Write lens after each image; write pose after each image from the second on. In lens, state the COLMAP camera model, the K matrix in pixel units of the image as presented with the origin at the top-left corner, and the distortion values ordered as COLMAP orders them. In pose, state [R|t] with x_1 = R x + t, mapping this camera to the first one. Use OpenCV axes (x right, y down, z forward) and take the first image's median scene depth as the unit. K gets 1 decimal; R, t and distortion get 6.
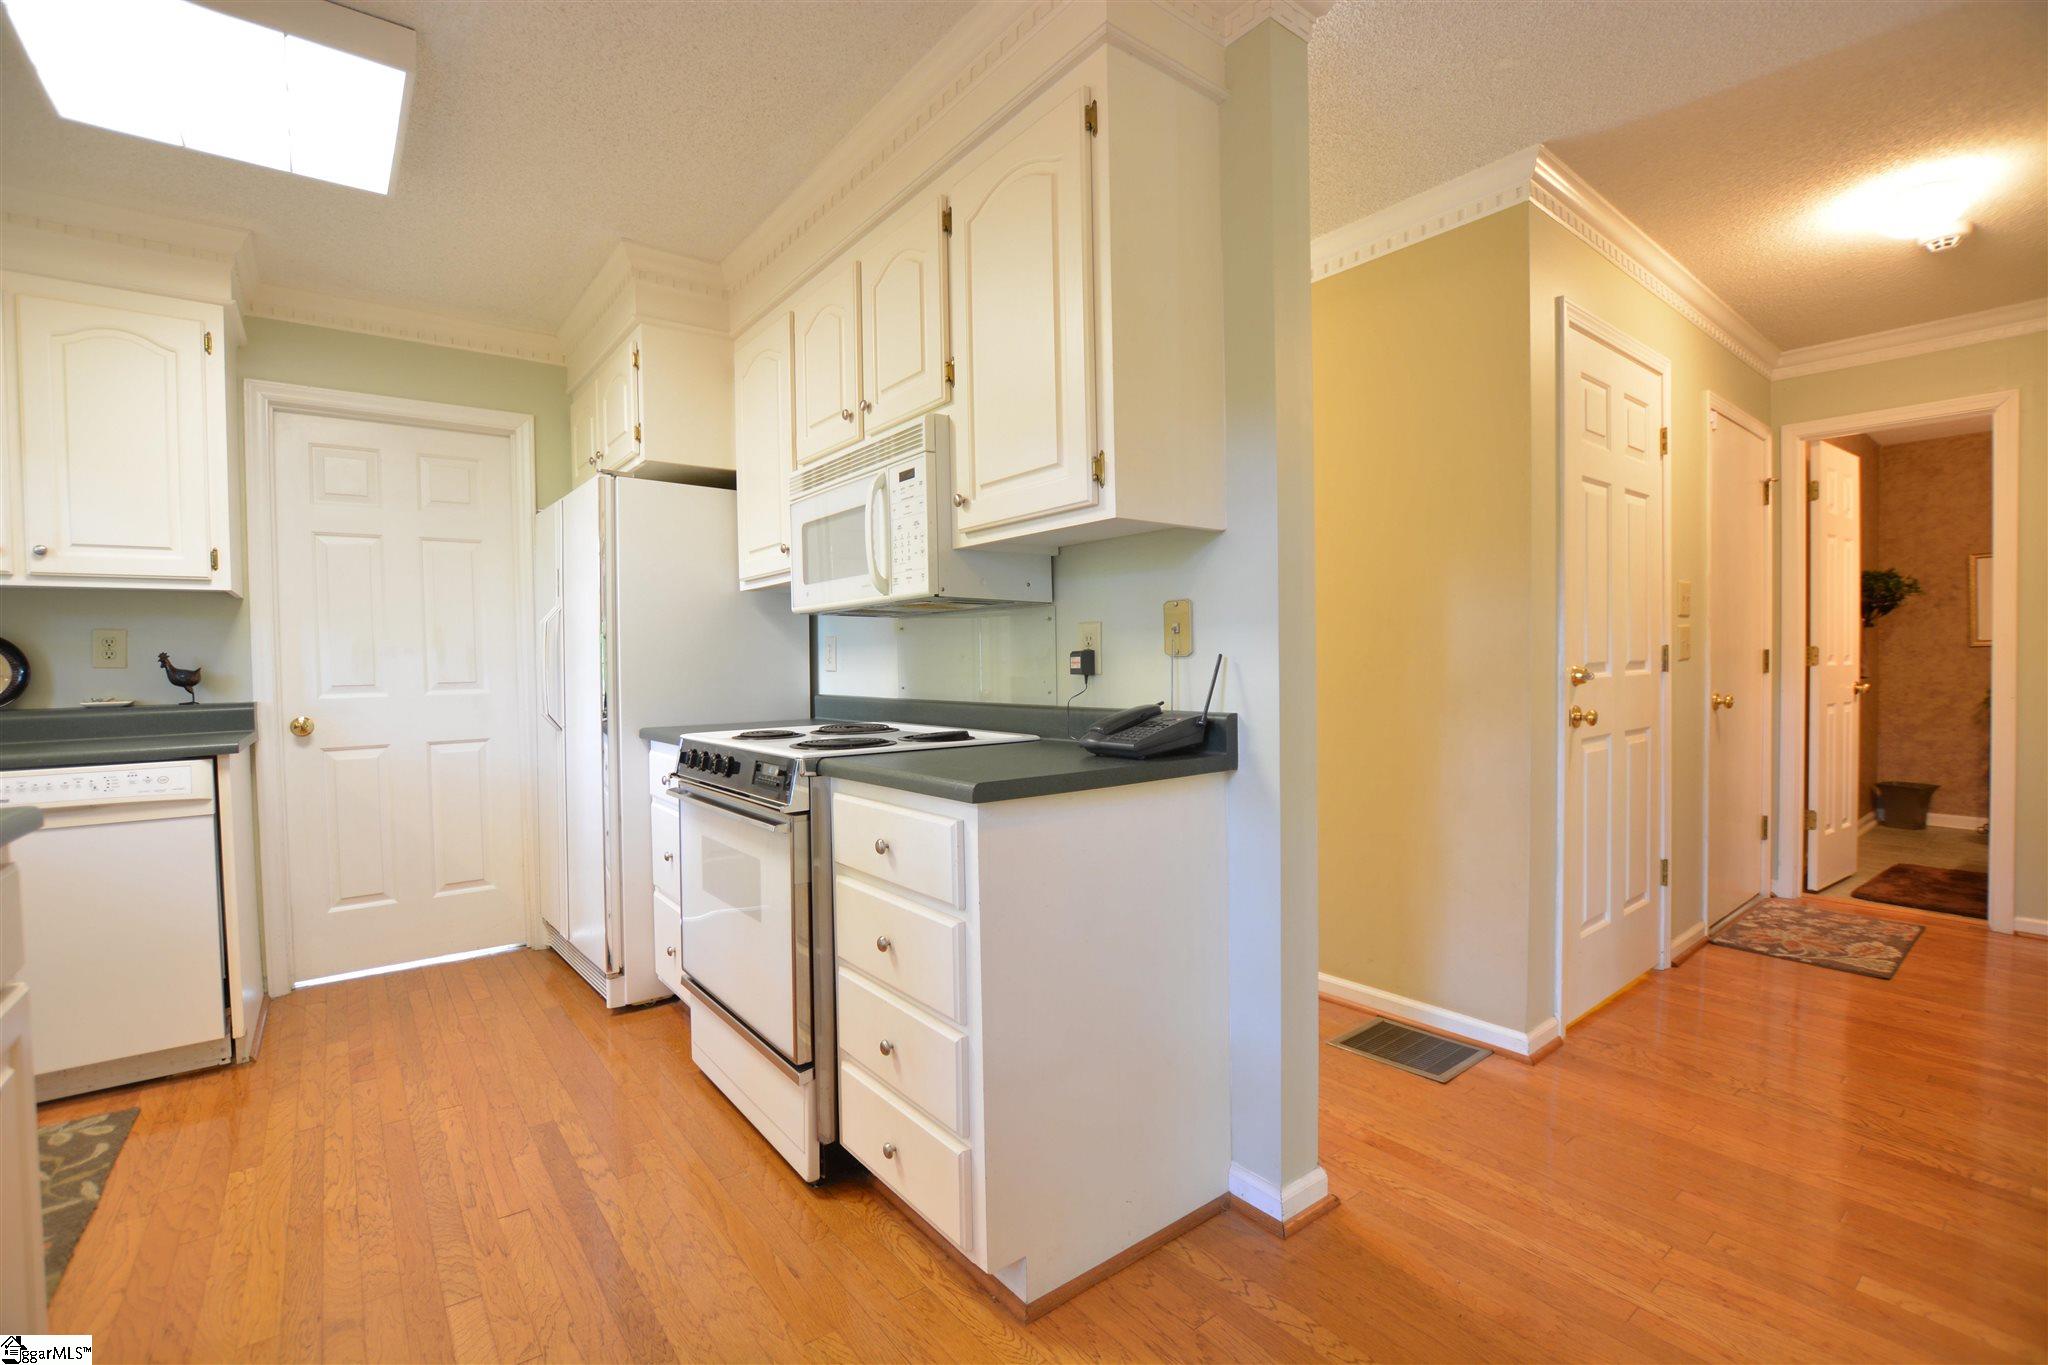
lens RADIAL K [[898.0, 0, 1016.6], [0, 898.0, 682.9], [0, 0, 1]] dist [-0.029172, 0.000960]
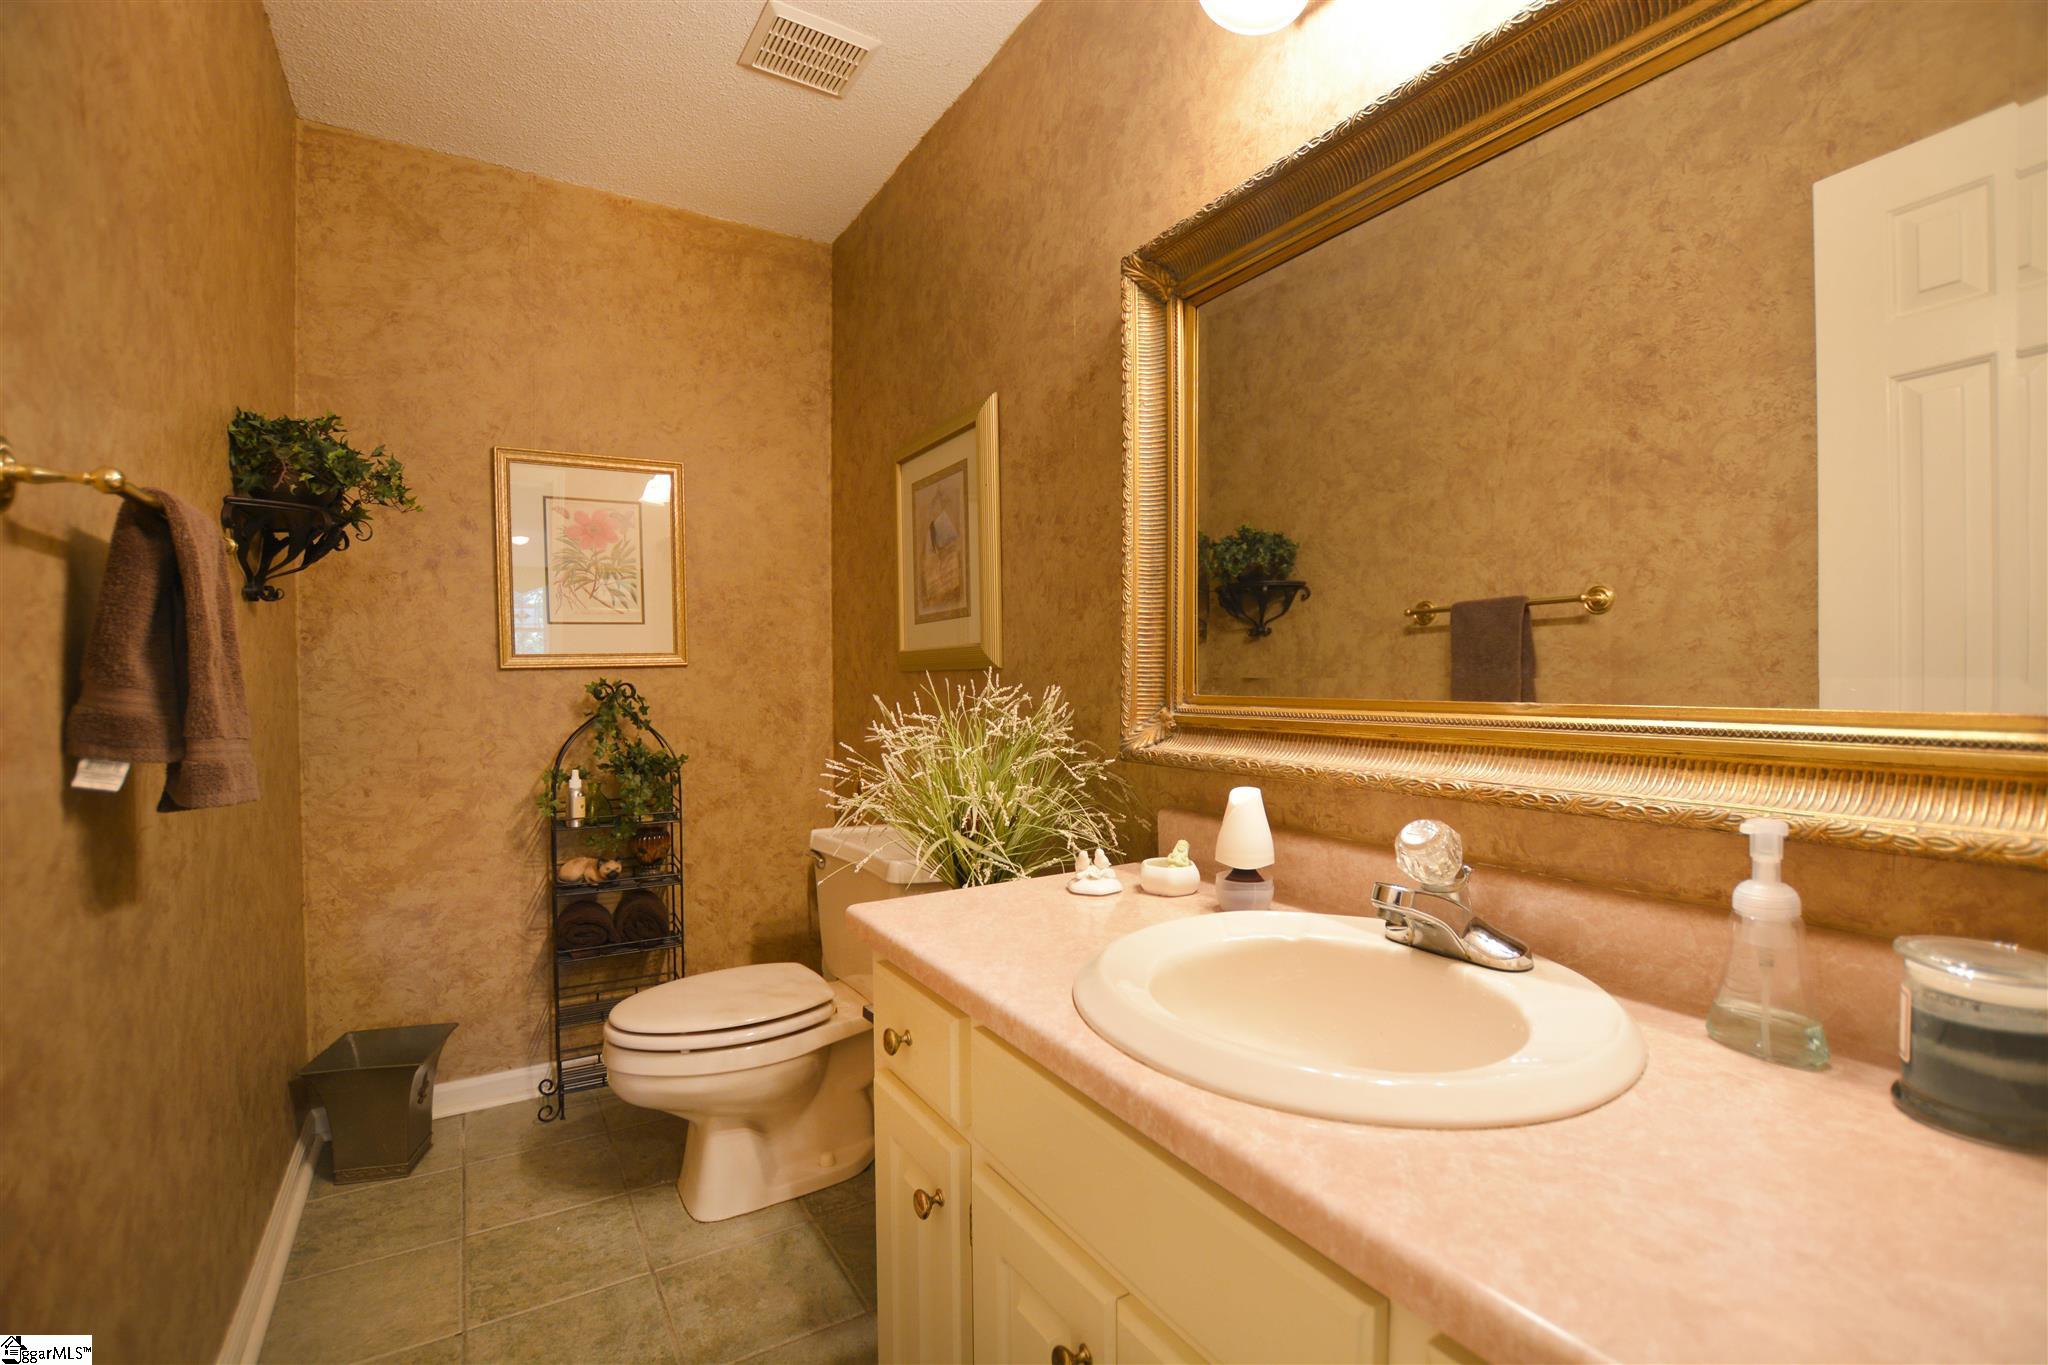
lens RADIAL K [[898.0, 0, 1015.6], [0, 898.0, 689.3], [0, 0, 1]] dist [-0.029172, 0.000960]
pose [[0.110611, -0.002571, 0.993860, 0.681100], [0.032074, 0.999485, -0.000984, -0.023097], [-0.993346, 0.031986, 0.110637, 0.687420]]
